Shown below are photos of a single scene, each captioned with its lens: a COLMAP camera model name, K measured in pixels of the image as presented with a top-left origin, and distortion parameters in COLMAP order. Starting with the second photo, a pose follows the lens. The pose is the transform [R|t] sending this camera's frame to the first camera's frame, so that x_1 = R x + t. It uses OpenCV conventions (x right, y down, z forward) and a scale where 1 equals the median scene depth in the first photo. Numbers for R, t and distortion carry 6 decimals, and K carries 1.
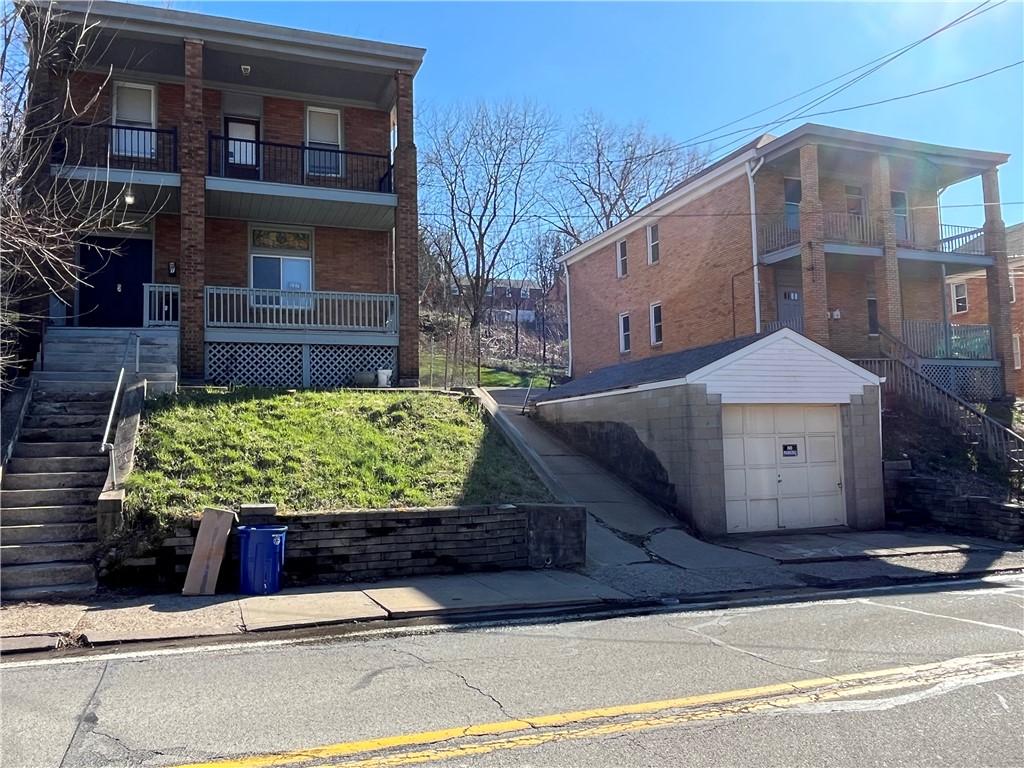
lens RADIAL K [[793.5, 0, 512.0], [0, 793.5, 384.0], [0, 0, 1]] dist [-0.000997, 0.002694]
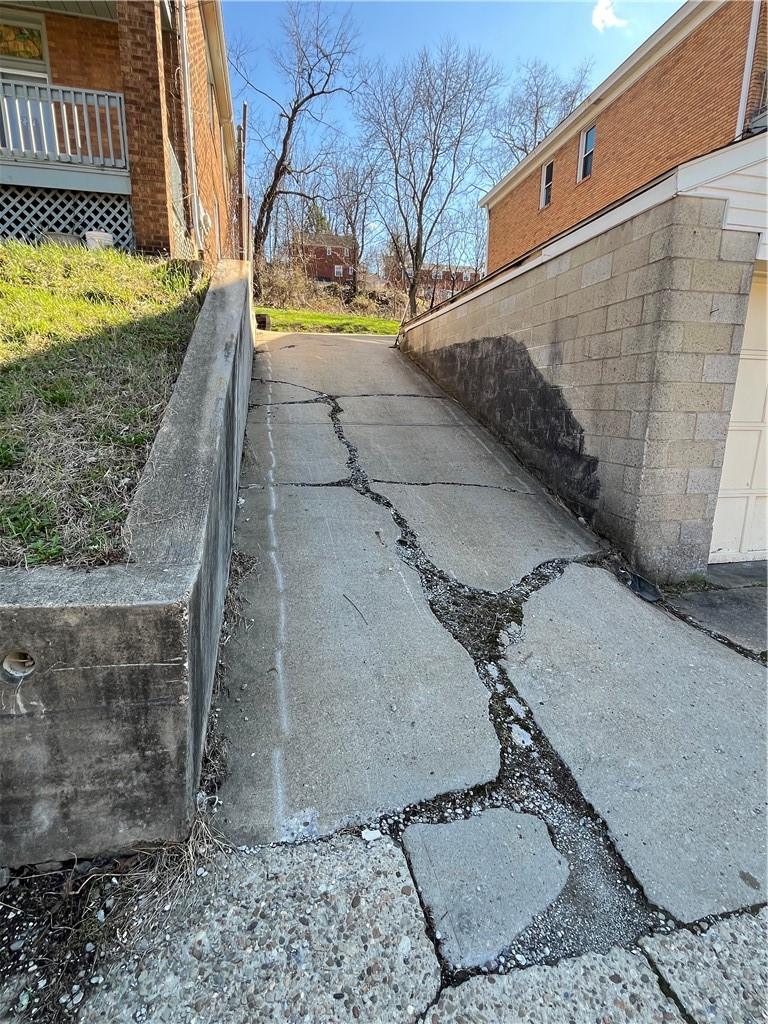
lens RADIAL K [[499.8, 0, 384.0], [0, 499.8, 512.0], [0, 0, 1]] dist [-0.002691, -0.000596]
pose [[0.988216, 0.064522, -0.138803, 0.114808], [-0.021012, 0.955414, 0.294521, 0.067345], [0.151618, -0.288133, 0.945511, 0.641804]]
